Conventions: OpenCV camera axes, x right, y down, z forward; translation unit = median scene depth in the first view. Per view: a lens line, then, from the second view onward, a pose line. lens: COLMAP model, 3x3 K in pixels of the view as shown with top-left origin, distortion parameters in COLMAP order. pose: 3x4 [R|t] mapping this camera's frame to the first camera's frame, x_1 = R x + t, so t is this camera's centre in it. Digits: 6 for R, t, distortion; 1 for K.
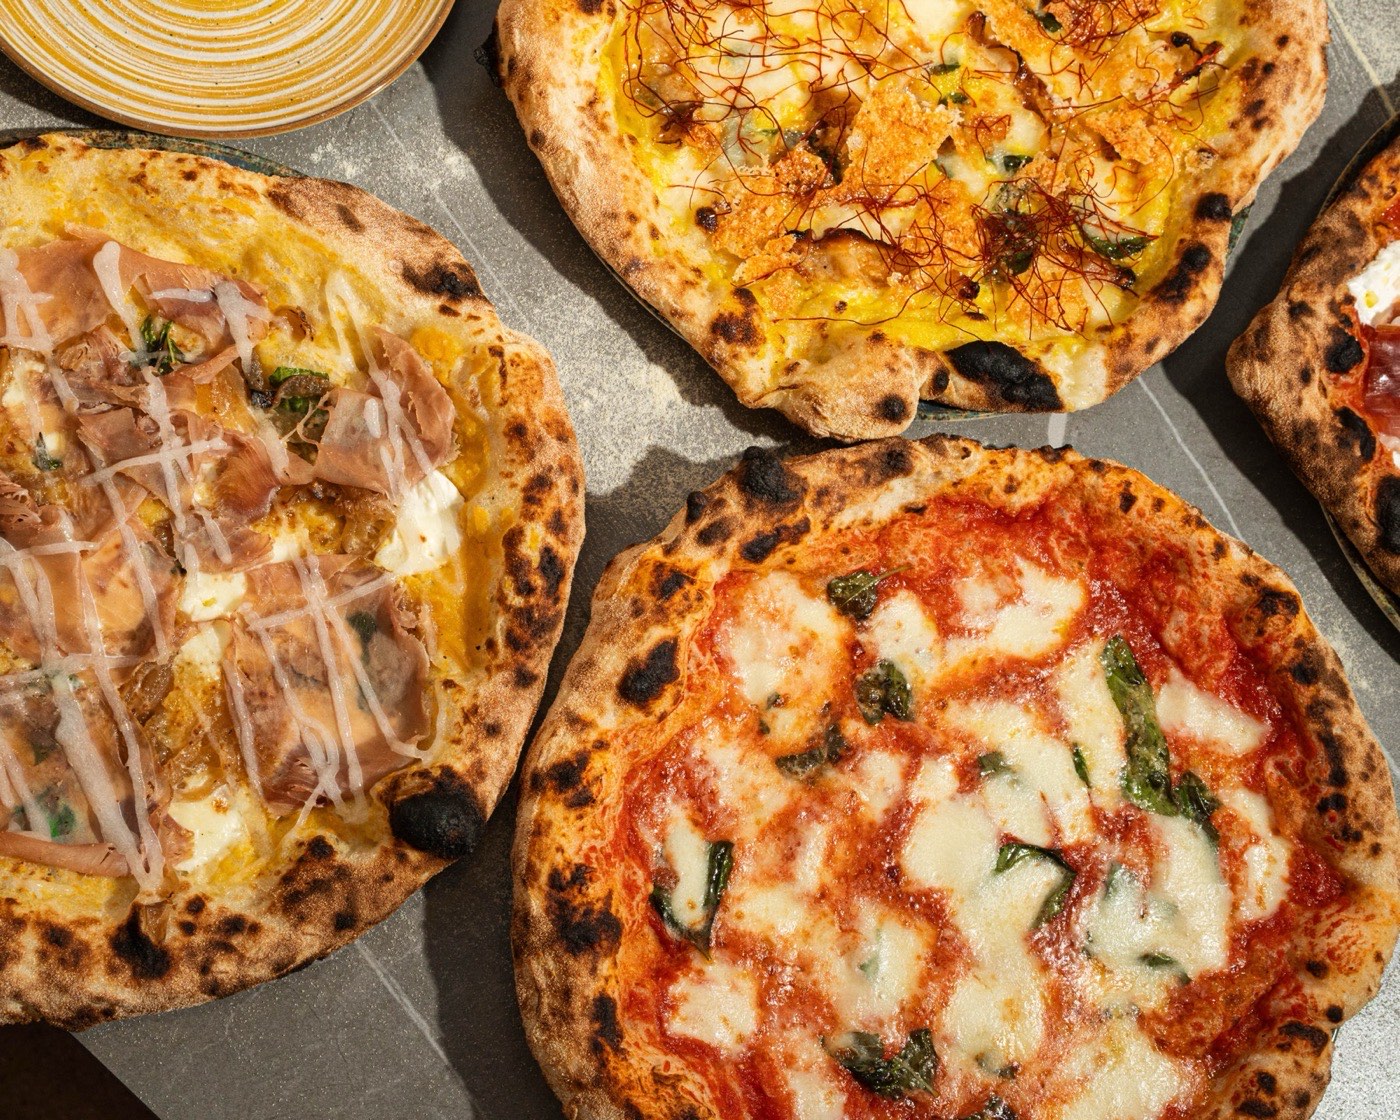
lens RADIAL K [[2064.9, 0, 700.0], [0, 2064.9, 560.0], [0, 0, 1]] dist [0.027811, 0.015309]
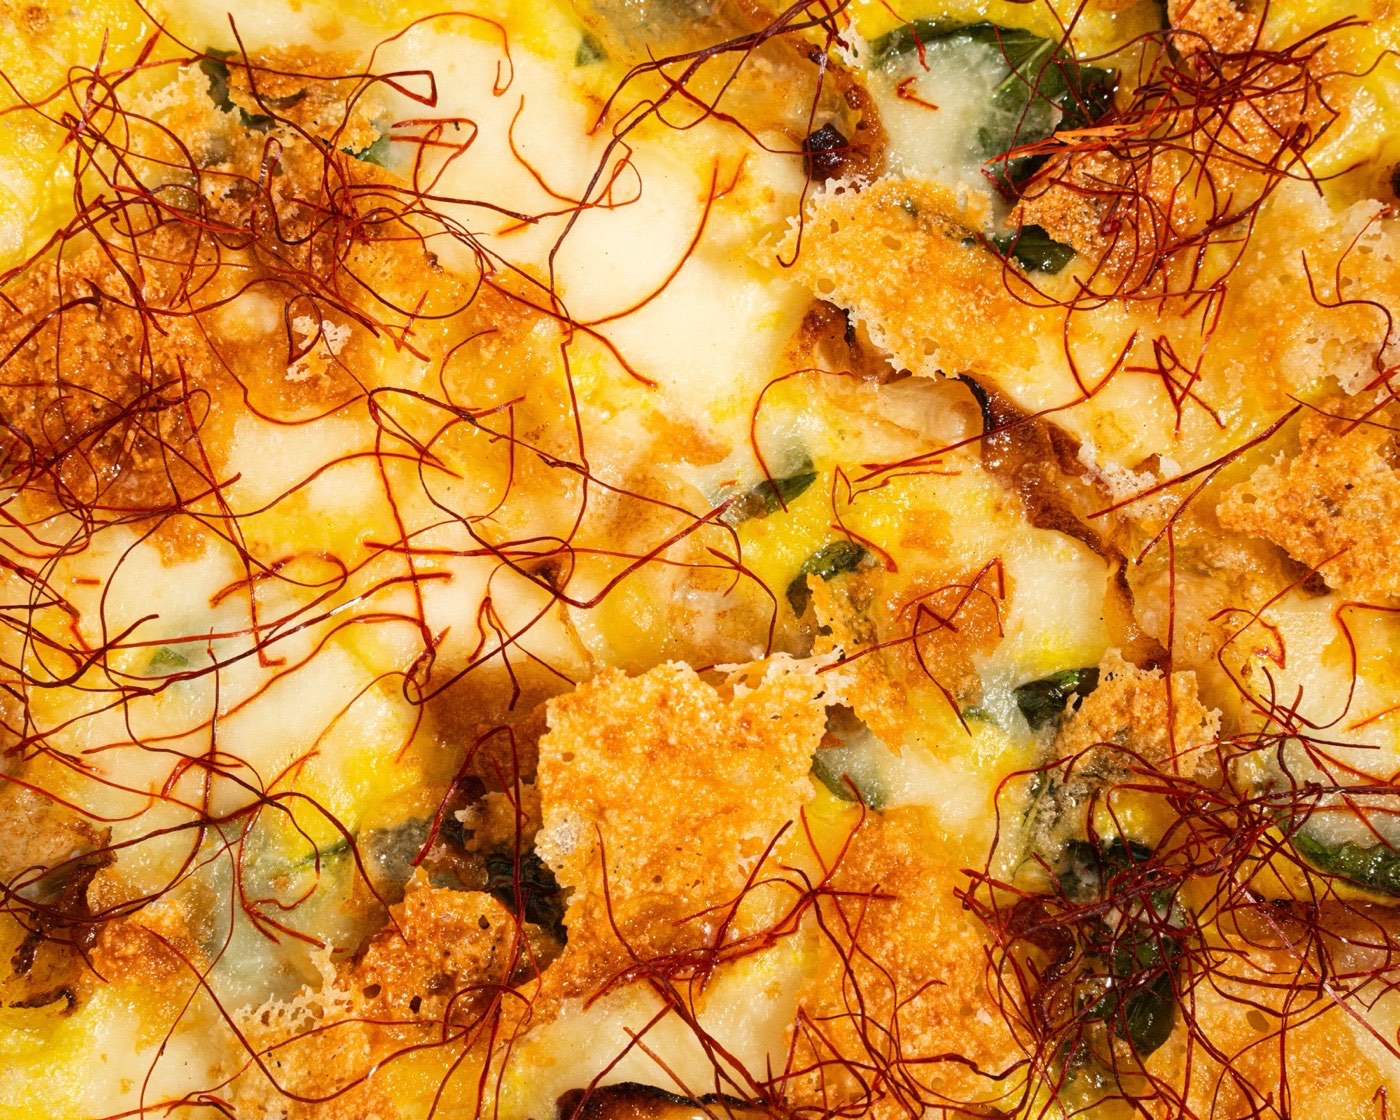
lens RADIAL K [[2601.7, 0, 700.0], [0, 2601.7, 560.0], [0, 0, 1]] dist [0.020436, 0.073571]
pose [[0.950810, -0.287806, -0.114578, 0.156407], [0.292542, 0.955884, 0.026554, -0.247770], [0.101881, -0.058766, 0.993059, 0.579004]]
